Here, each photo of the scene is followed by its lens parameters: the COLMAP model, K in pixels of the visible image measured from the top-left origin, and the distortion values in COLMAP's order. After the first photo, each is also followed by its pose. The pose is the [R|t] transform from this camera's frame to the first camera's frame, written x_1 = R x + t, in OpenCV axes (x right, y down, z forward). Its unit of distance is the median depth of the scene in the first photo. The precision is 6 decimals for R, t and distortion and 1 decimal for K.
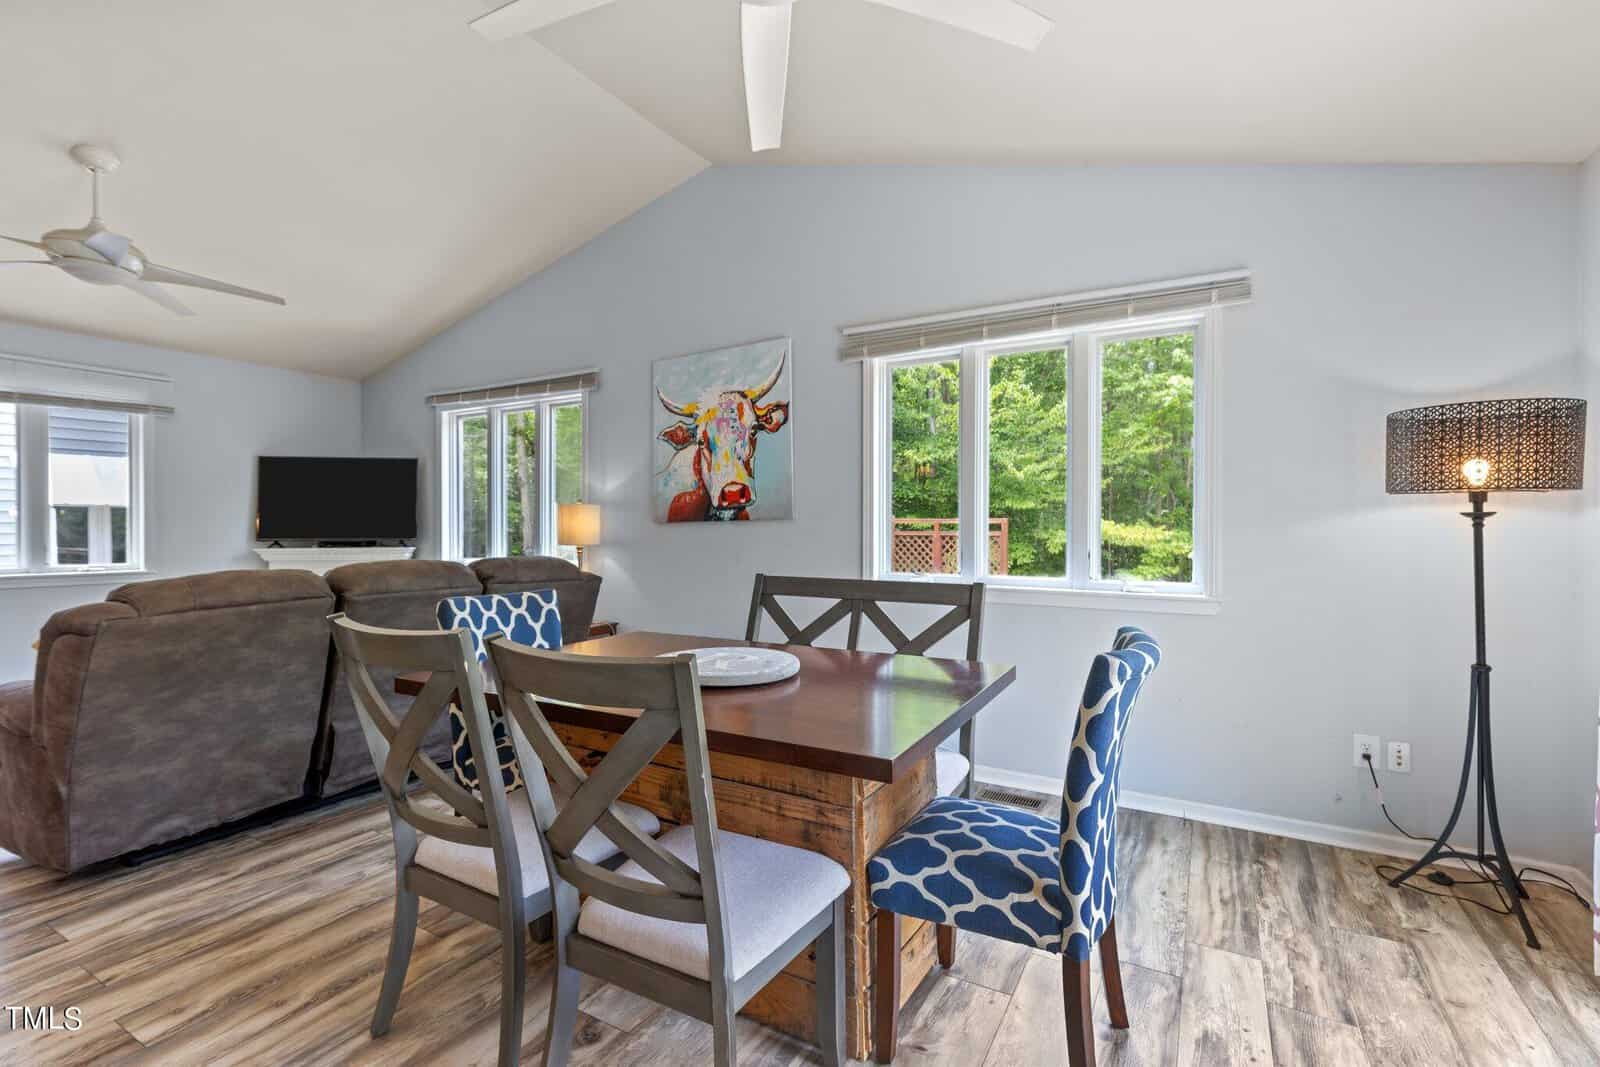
lens RADIAL K [[734.2, 0, 773.9], [0, 734.2, 525.2], [0, 0, 1]] dist [0.001127, 0.000625]
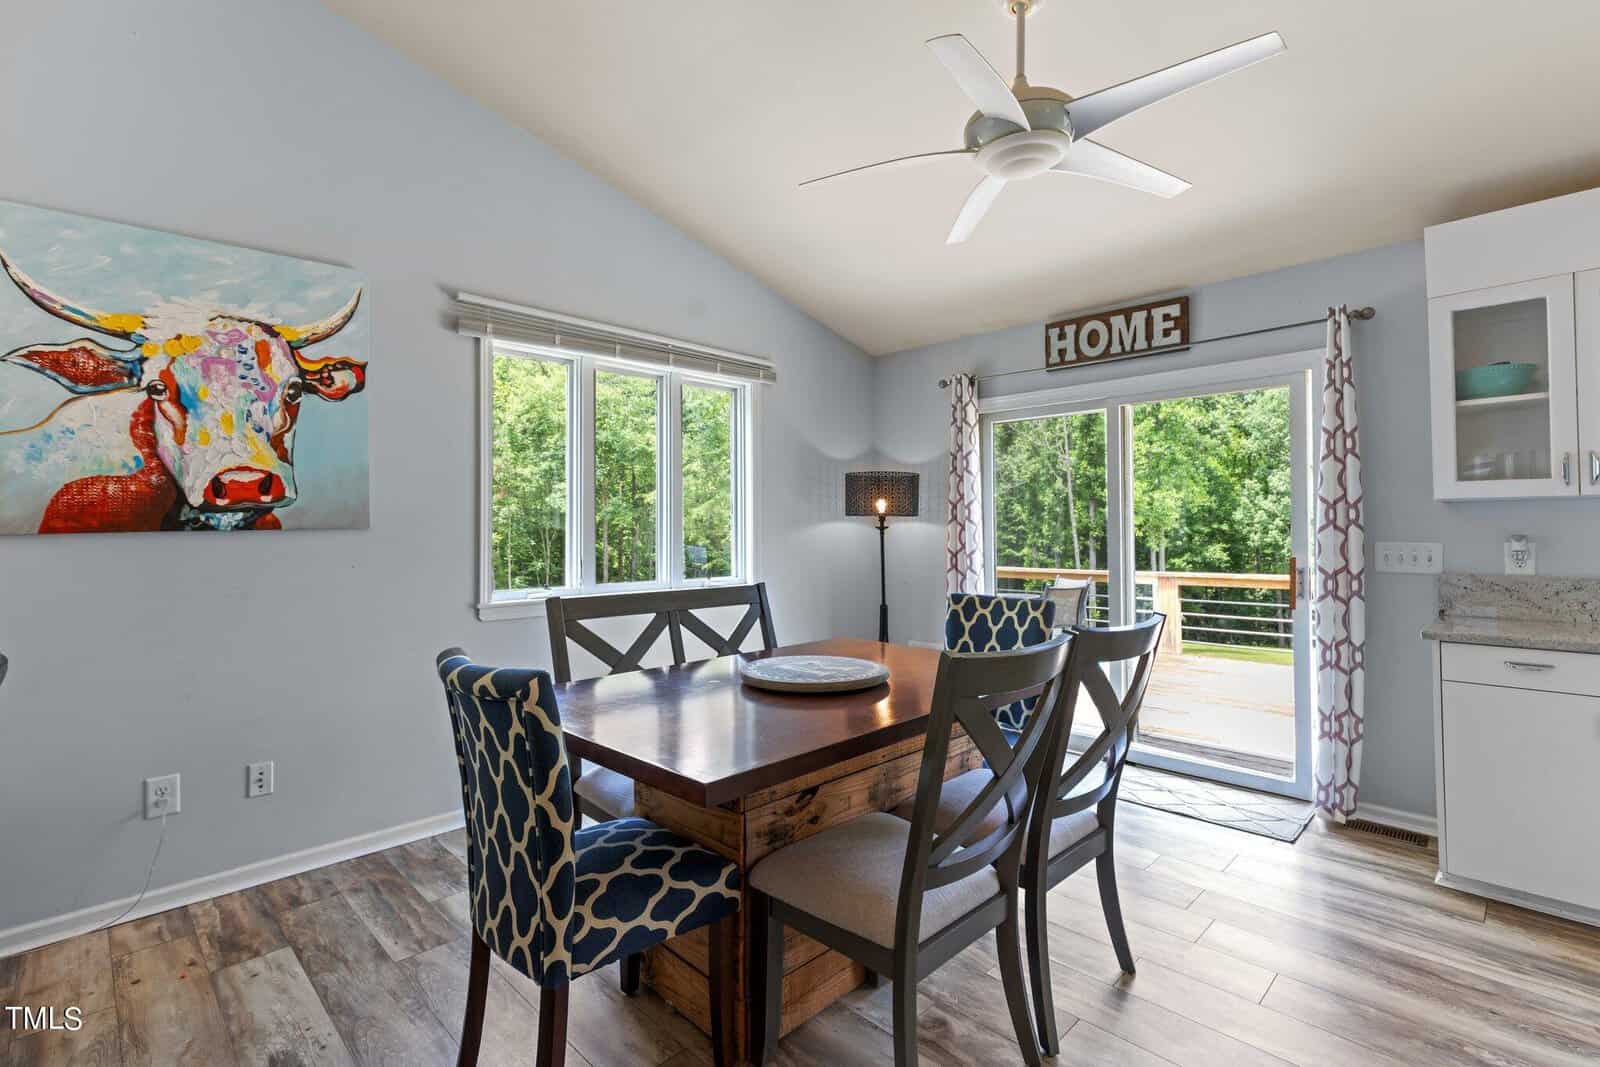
lens RADIAL K [[734.2, 0, 832.1], [0, 734.2, 504.7], [0, 0, 1]] dist [0.001127, 0.000625]
pose [[0.228685, 0.040575, 0.972654, -0.540963], [0.010637, 0.998967, -0.044173, 0.004441], [-0.973442, 0.020448, 0.228018, 0.393136]]
